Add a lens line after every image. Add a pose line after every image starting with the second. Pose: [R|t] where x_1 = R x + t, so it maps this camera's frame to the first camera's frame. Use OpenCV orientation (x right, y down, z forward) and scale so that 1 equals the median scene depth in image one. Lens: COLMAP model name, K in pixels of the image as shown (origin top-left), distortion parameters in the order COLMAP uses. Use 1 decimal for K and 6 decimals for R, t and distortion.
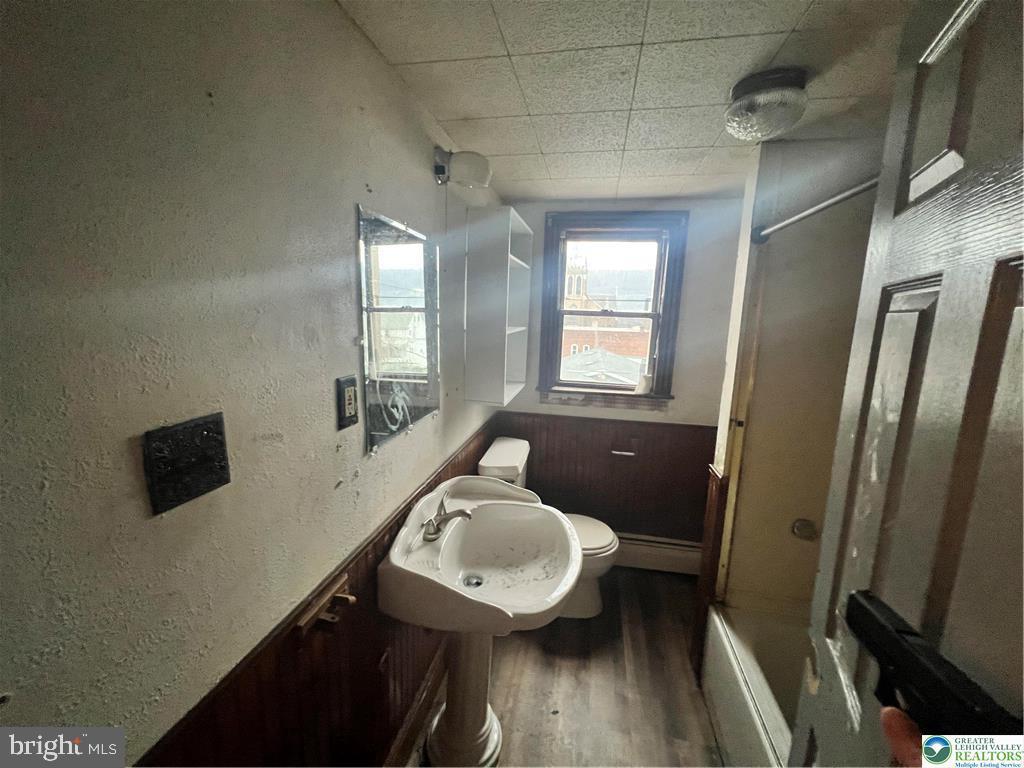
lens RADIAL K [[409.4, 0, 513.0], [0, 409.4, 381.2], [0, 0, 1]] dist [0.000194, 0.000432]
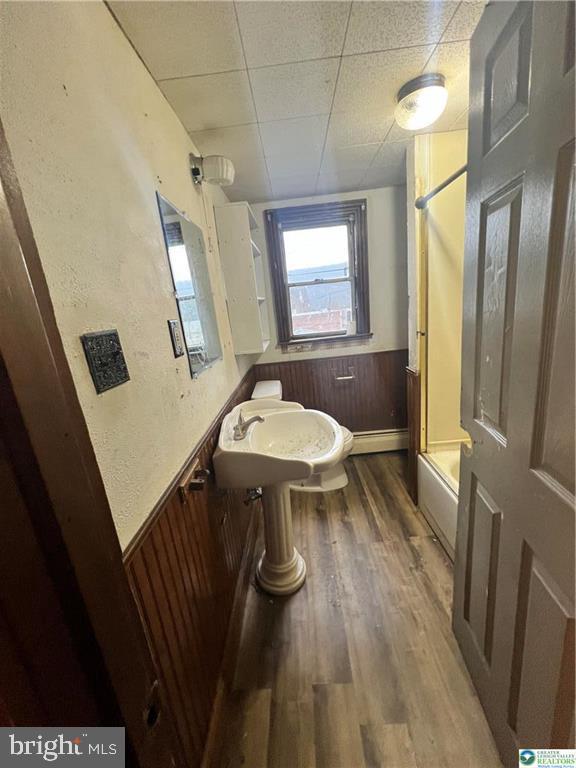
lens RADIAL K [[307.1, 0, 287.5], [0, 307.1, 383.7], [0, 0, 1]] dist [0.000194, 0.000432]
pose [[0.975331, -0.171539, 0.138938, -0.139637], [0.160551, 0.983199, 0.086851, 0.116583], [-0.151502, -0.062402, 0.986485, -0.067498]]
